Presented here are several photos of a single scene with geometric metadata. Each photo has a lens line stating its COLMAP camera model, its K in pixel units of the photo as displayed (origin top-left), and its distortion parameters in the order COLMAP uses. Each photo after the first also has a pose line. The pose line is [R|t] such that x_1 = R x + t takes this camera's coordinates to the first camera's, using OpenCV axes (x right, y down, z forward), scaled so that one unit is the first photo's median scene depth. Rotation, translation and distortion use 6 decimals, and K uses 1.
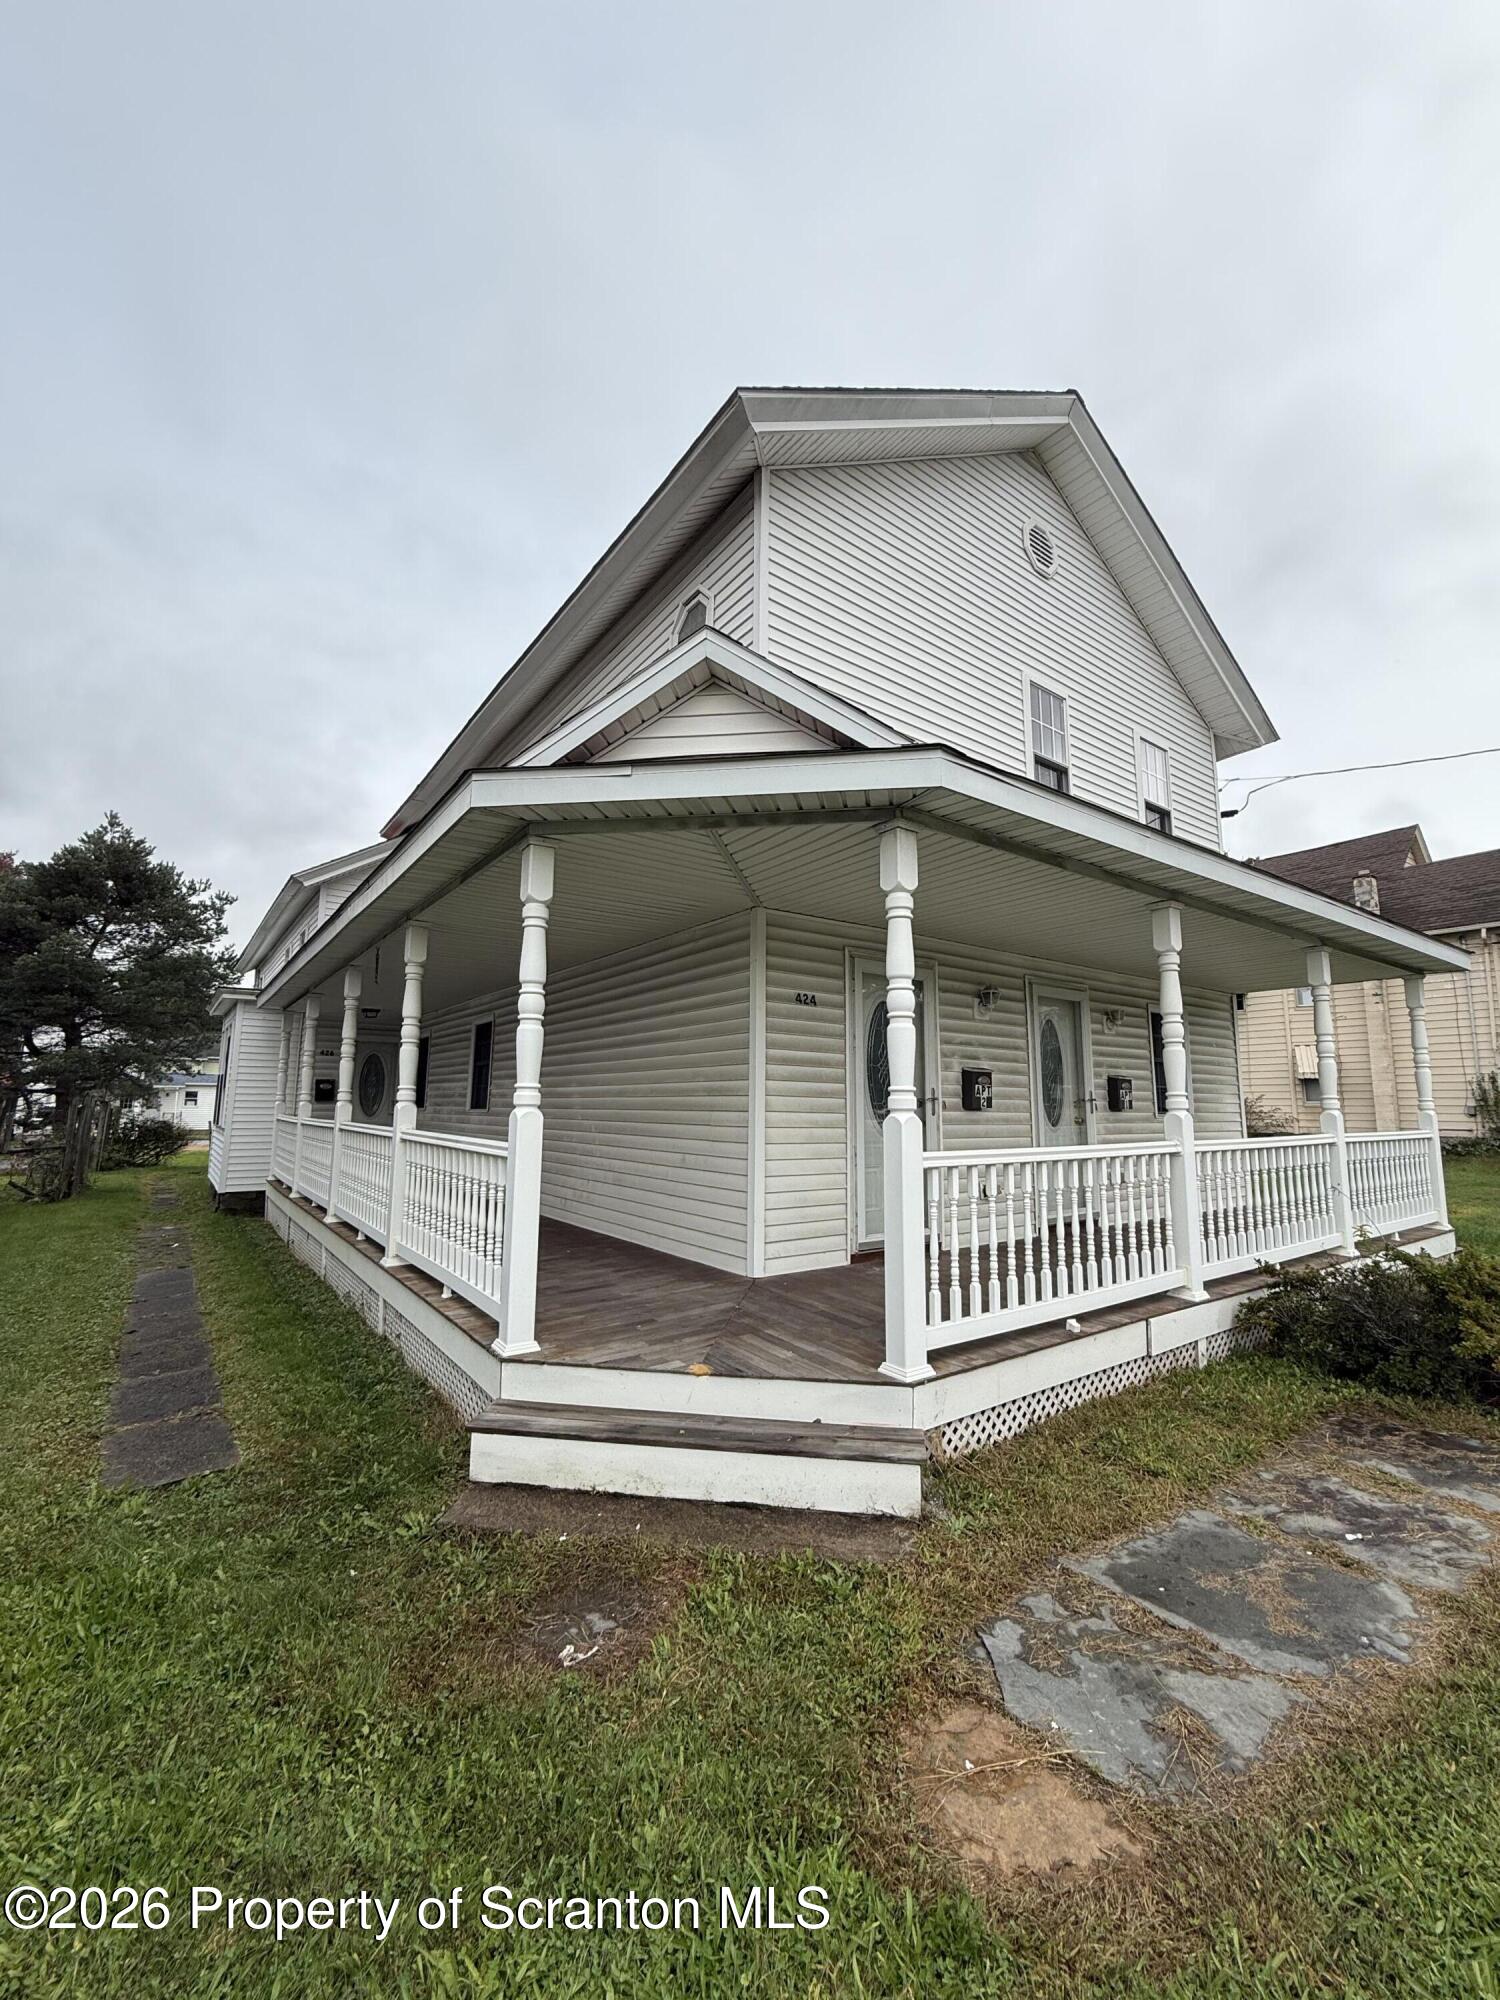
lens RADIAL K [[803.8, 0, 748.6], [0, 803.8, 998.0], [0, 0, 1]] dist [-0.003459, -0.000108]
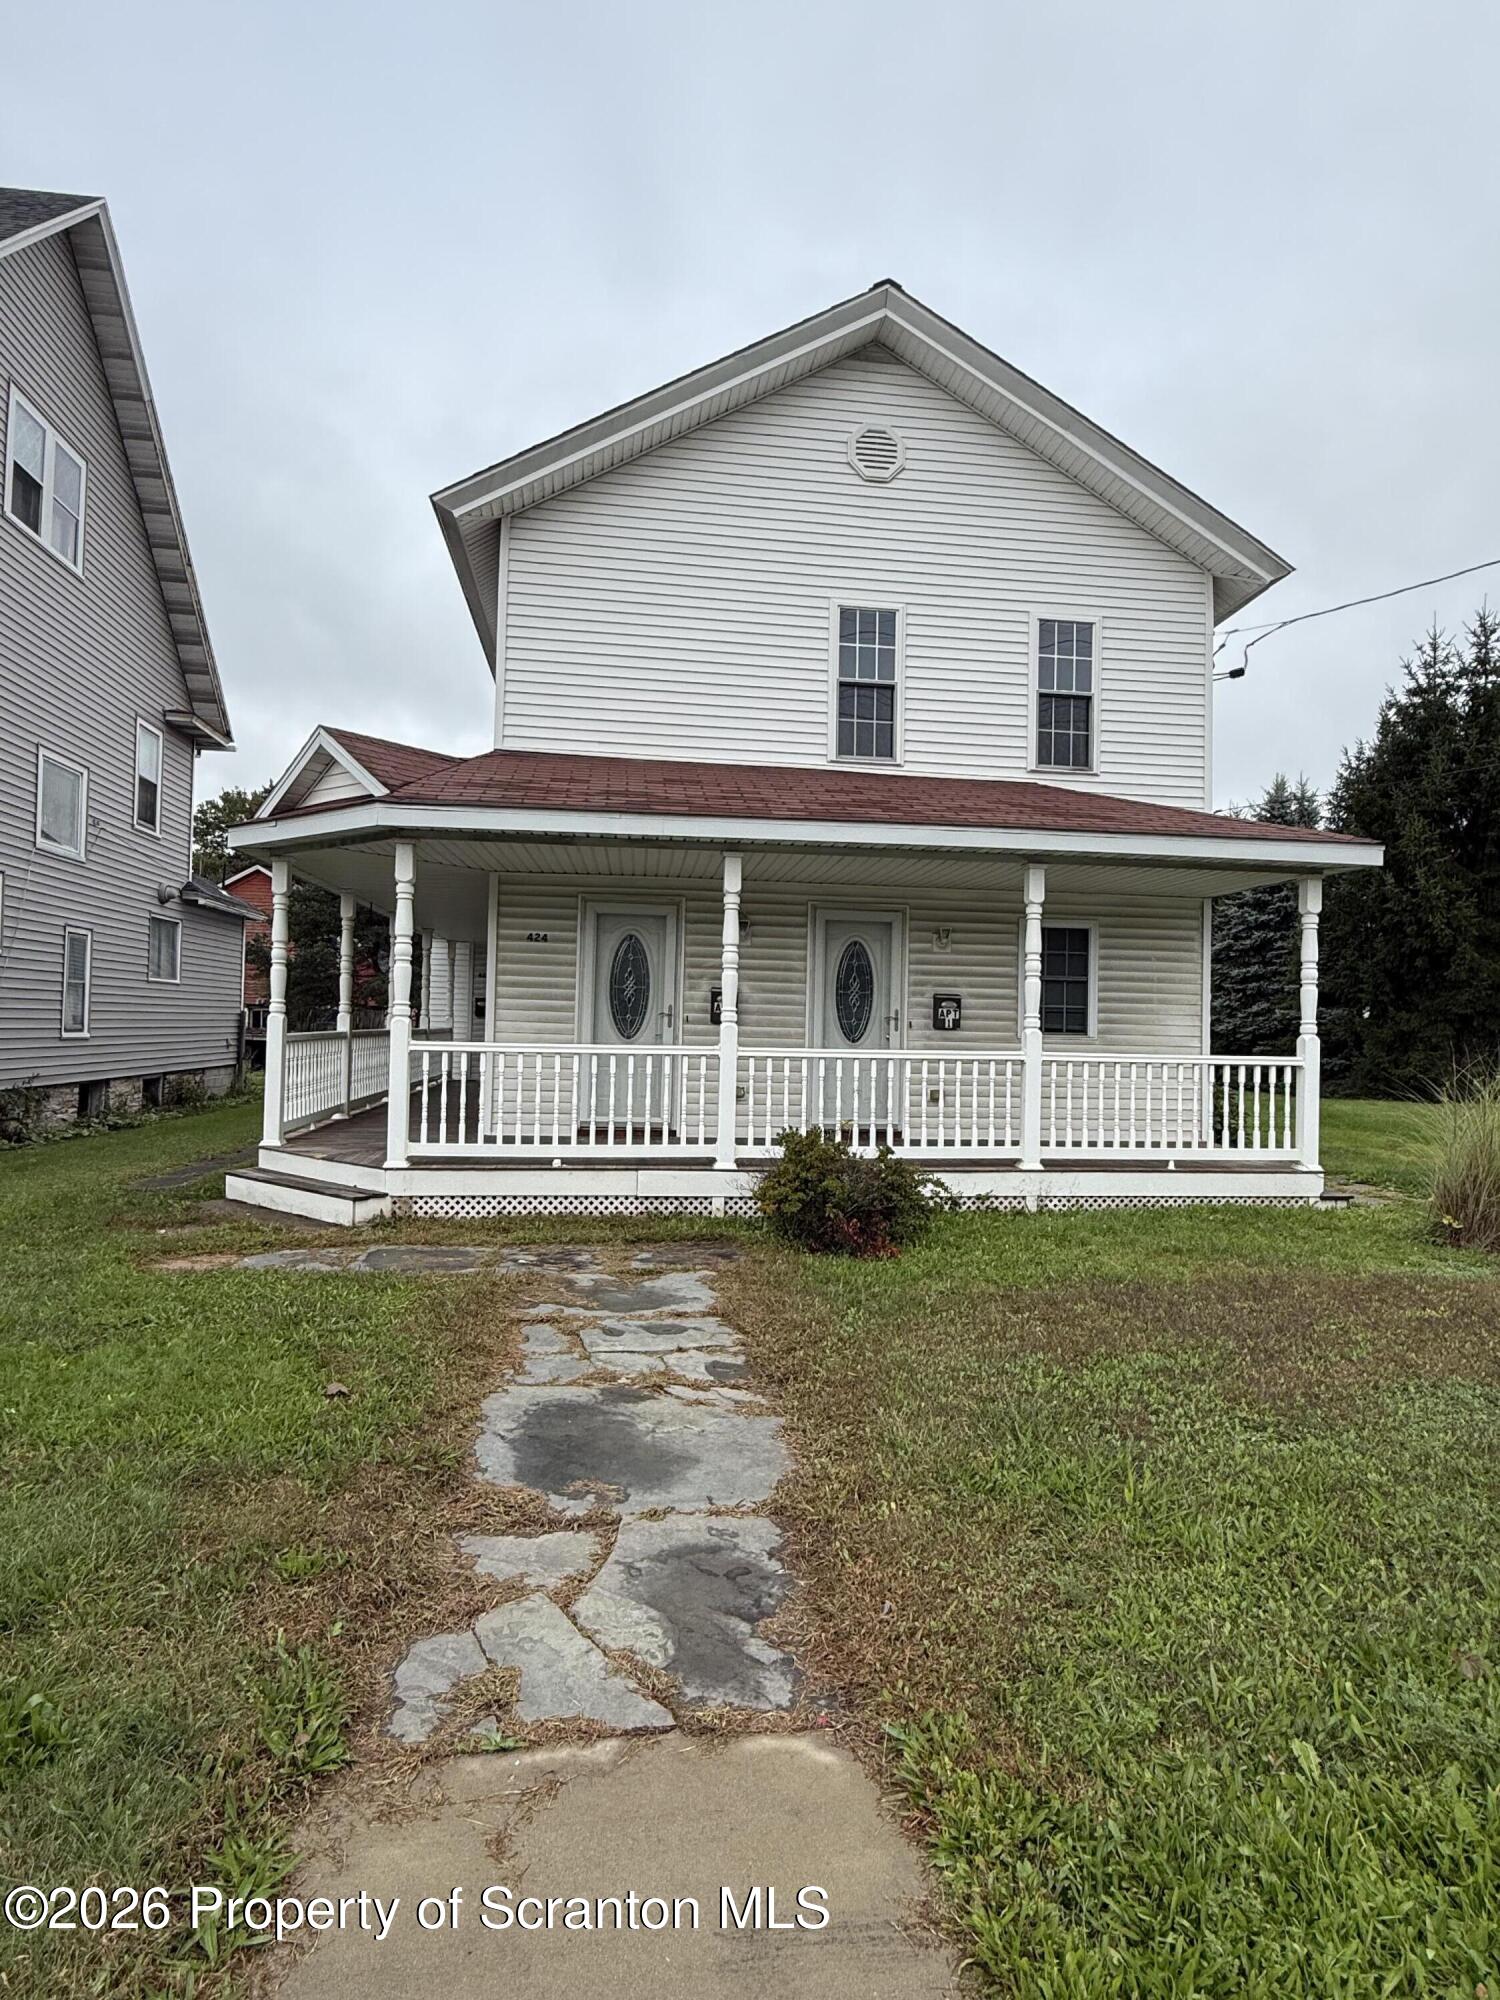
lens RADIAL K [[1094.4, 0, 748.3], [0, 1094.4, 1002.2], [0, 0, 1]] dist [-0.006624, -0.000432]
pose [[0.877418, 0.000841, -0.479727, 1.213584], [0.046919, 0.995054, 0.087560, -0.033161], [0.477428, -0.099335, 0.873038, -0.403330]]
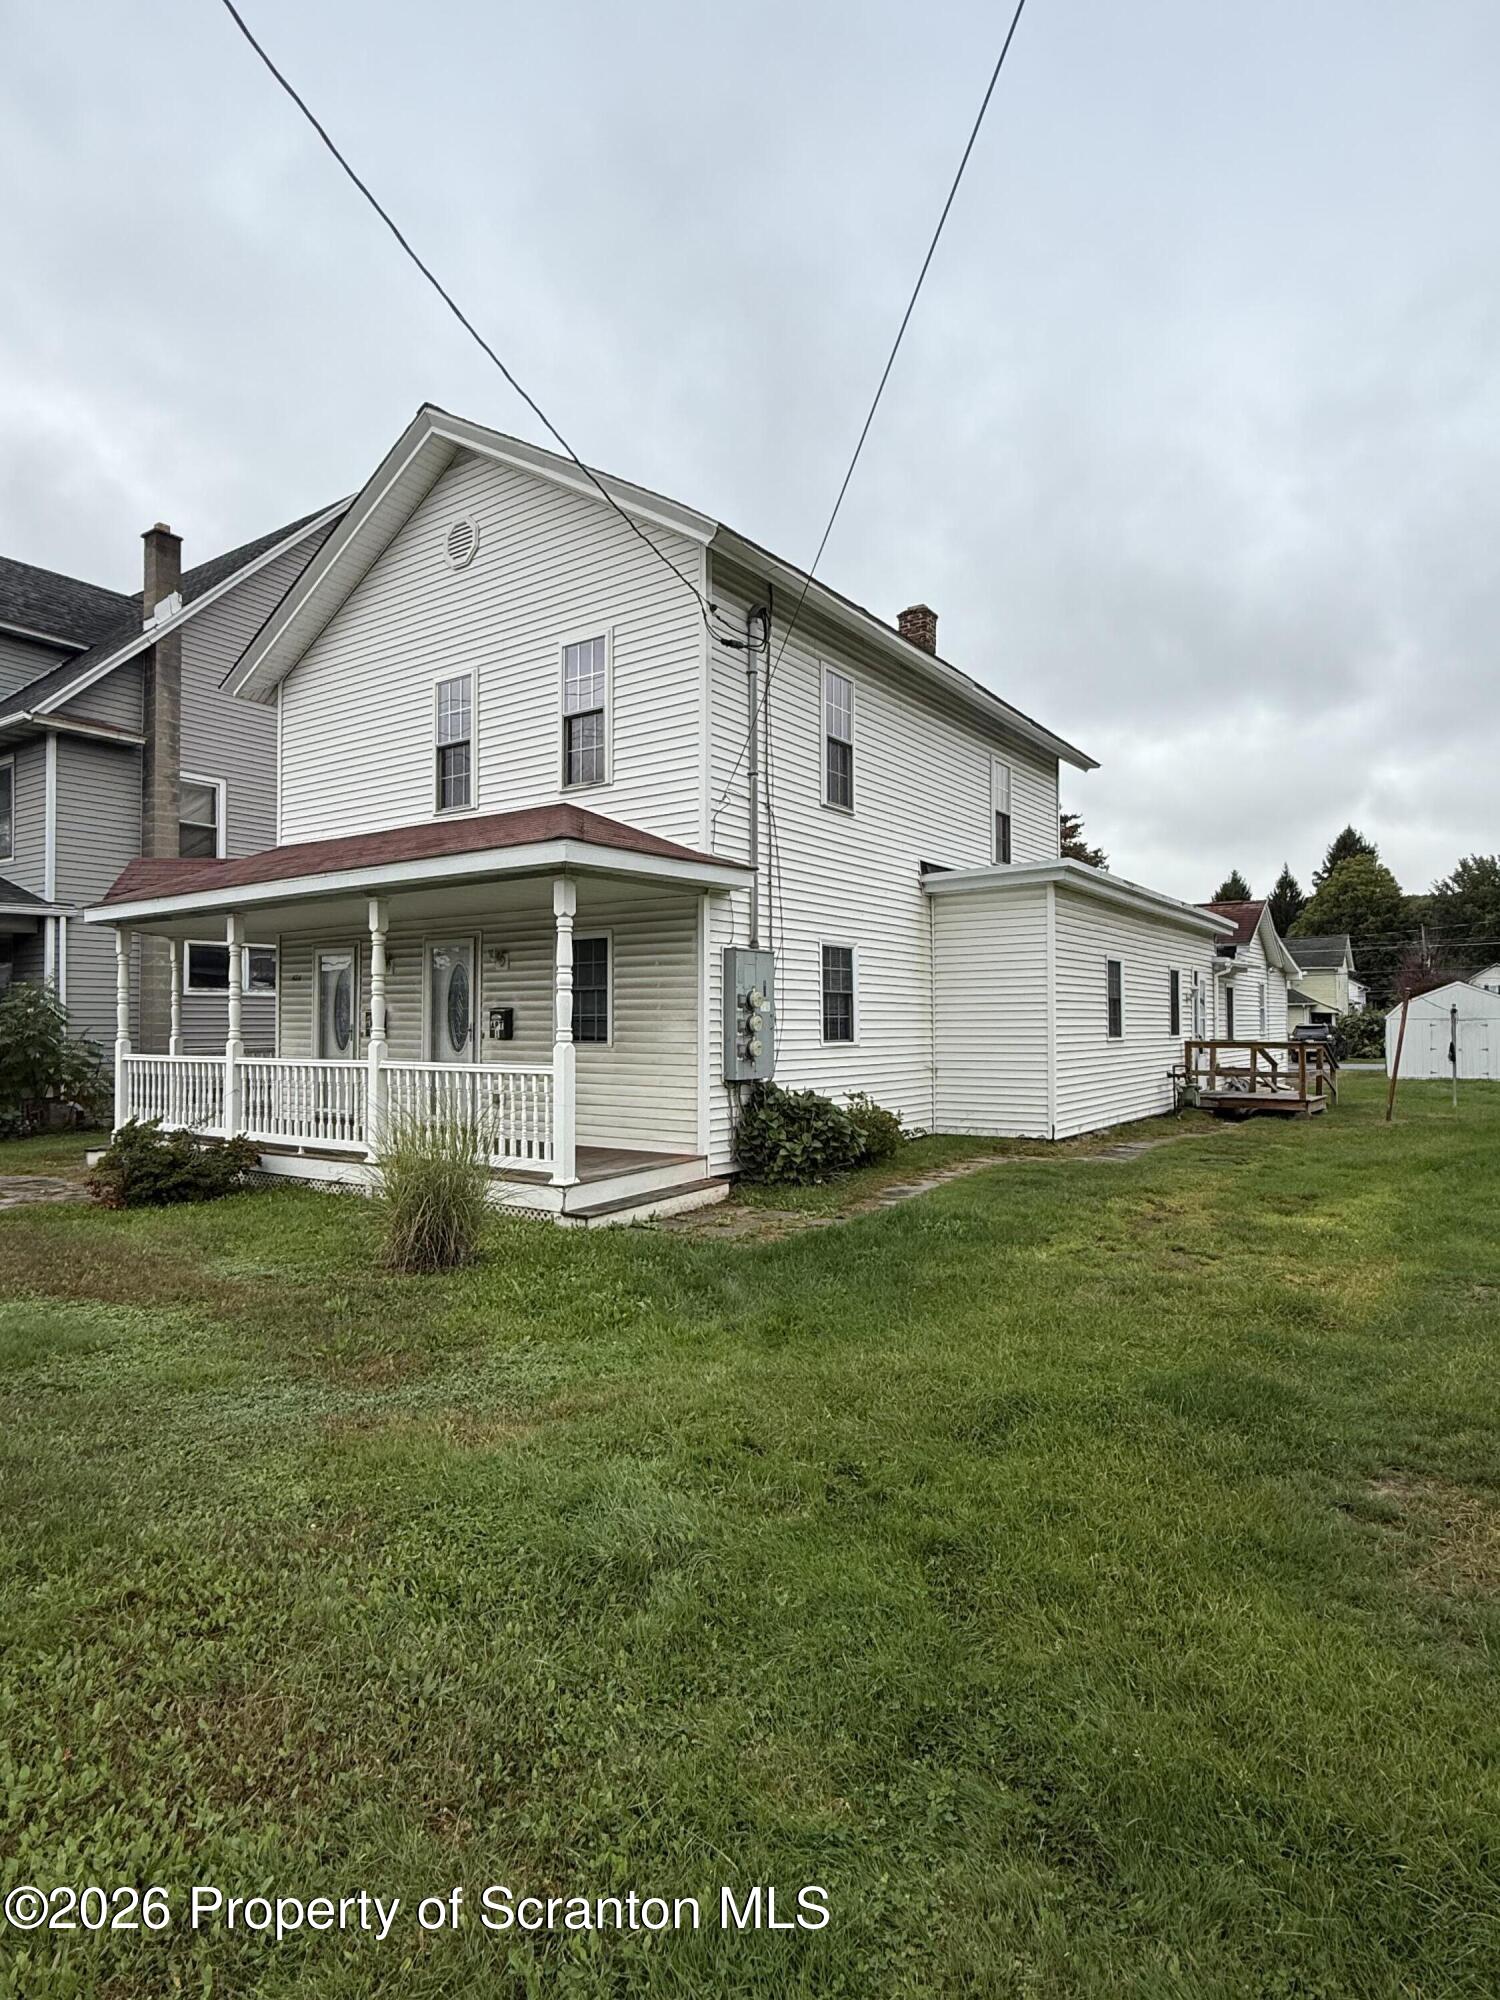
lens RADIAL K [[1094.4, 0, 748.1], [0, 1094.4, 999.4], [0, 0, 1]] dist [-0.006624, -0.000432]
pose [[0.324199, -0.029892, -0.945517, 2.533673], [0.127496, 0.991762, 0.012362, 0.126447], [0.937358, -0.124557, 0.325339, 0.955648]]
